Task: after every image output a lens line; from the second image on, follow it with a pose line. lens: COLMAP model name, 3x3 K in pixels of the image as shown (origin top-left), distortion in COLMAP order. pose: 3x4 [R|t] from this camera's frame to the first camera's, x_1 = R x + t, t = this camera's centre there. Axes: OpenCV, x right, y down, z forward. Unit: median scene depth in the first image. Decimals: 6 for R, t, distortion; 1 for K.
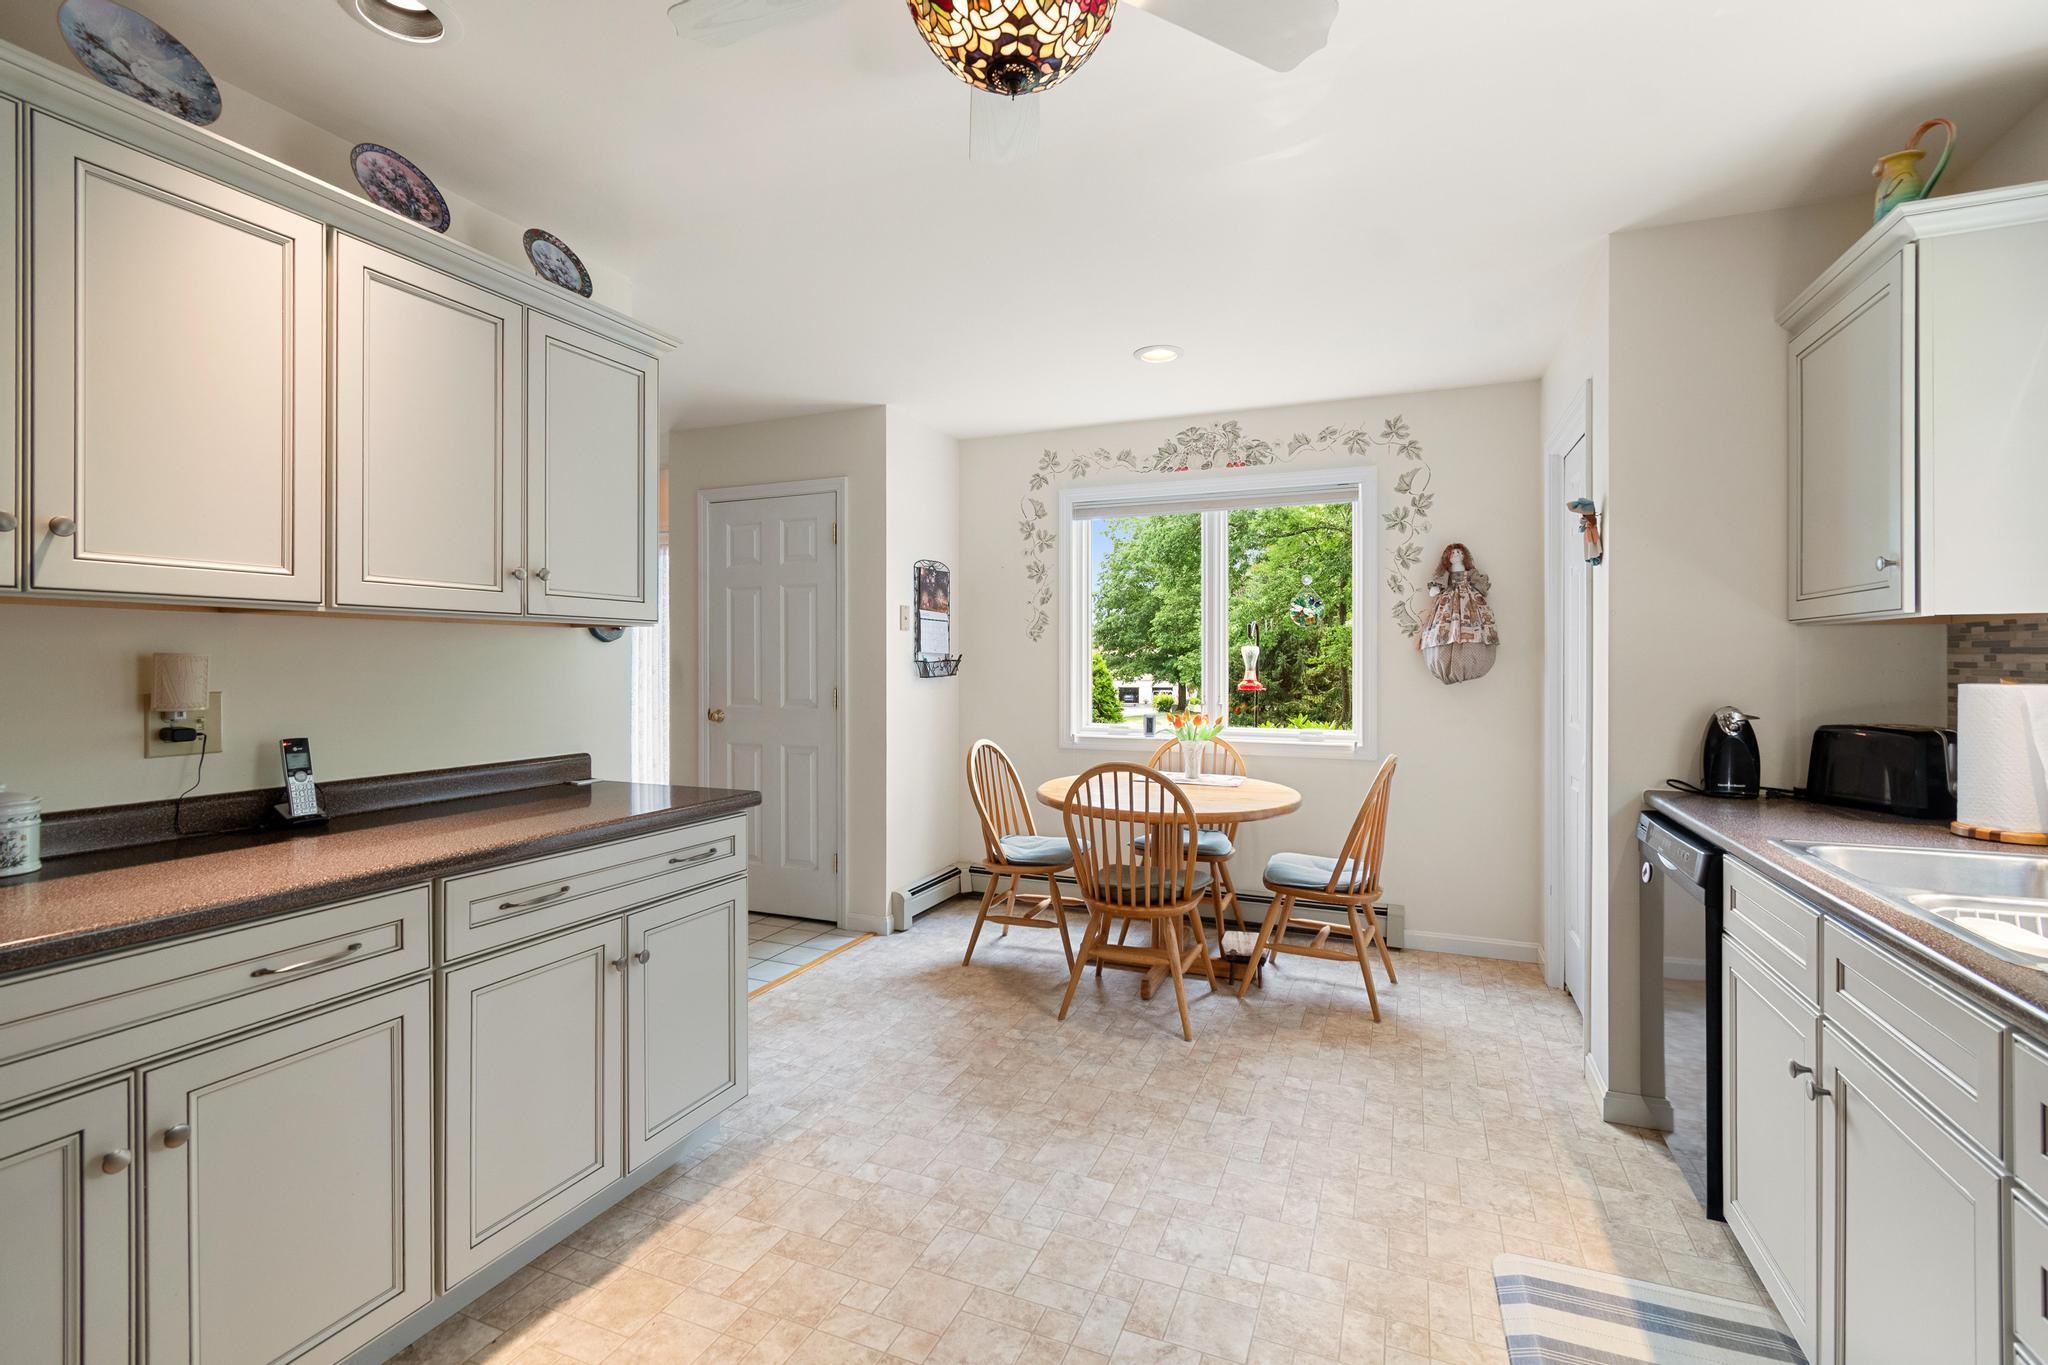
lens RADIAL K [[933.9, 0, 1029.1], [0, 933.9, 663.2], [0, 0, 1]] dist [-0.001256, -0.000047]
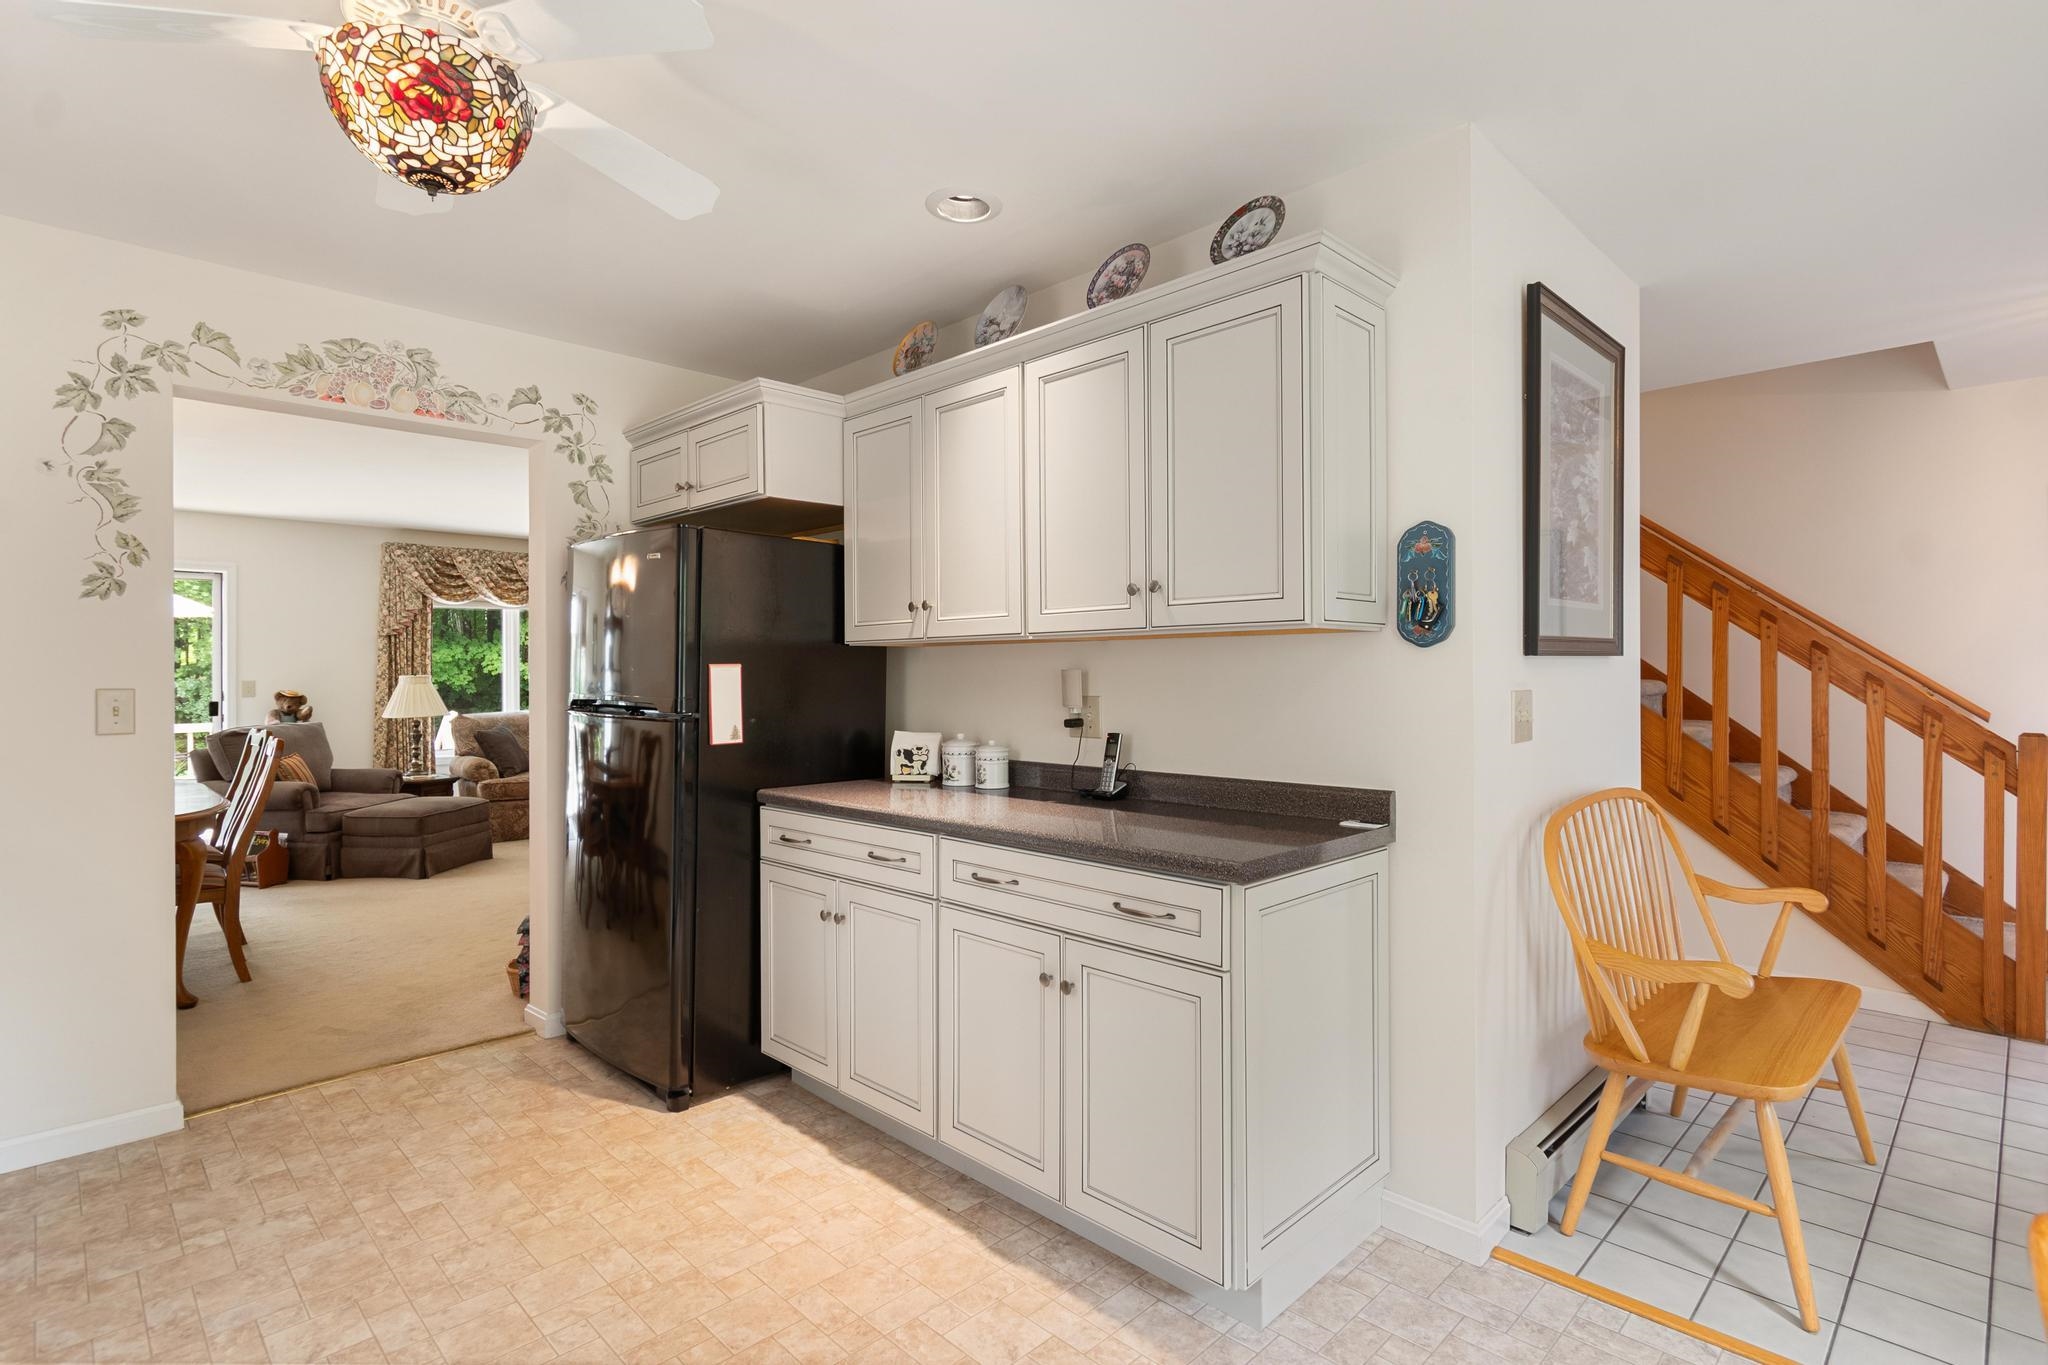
lens RADIAL K [[1008.8, 0, 1014.5], [0, 1008.8, 674.9], [0, 0, 1]] dist [0.000198, 0.001173]
pose [[-0.400062, -0.002415, -0.916485, 0.588776], [-0.000931, 0.999997, -0.002229, 0.001209], [0.916487, -0.000038, -0.400063, 1.471882]]
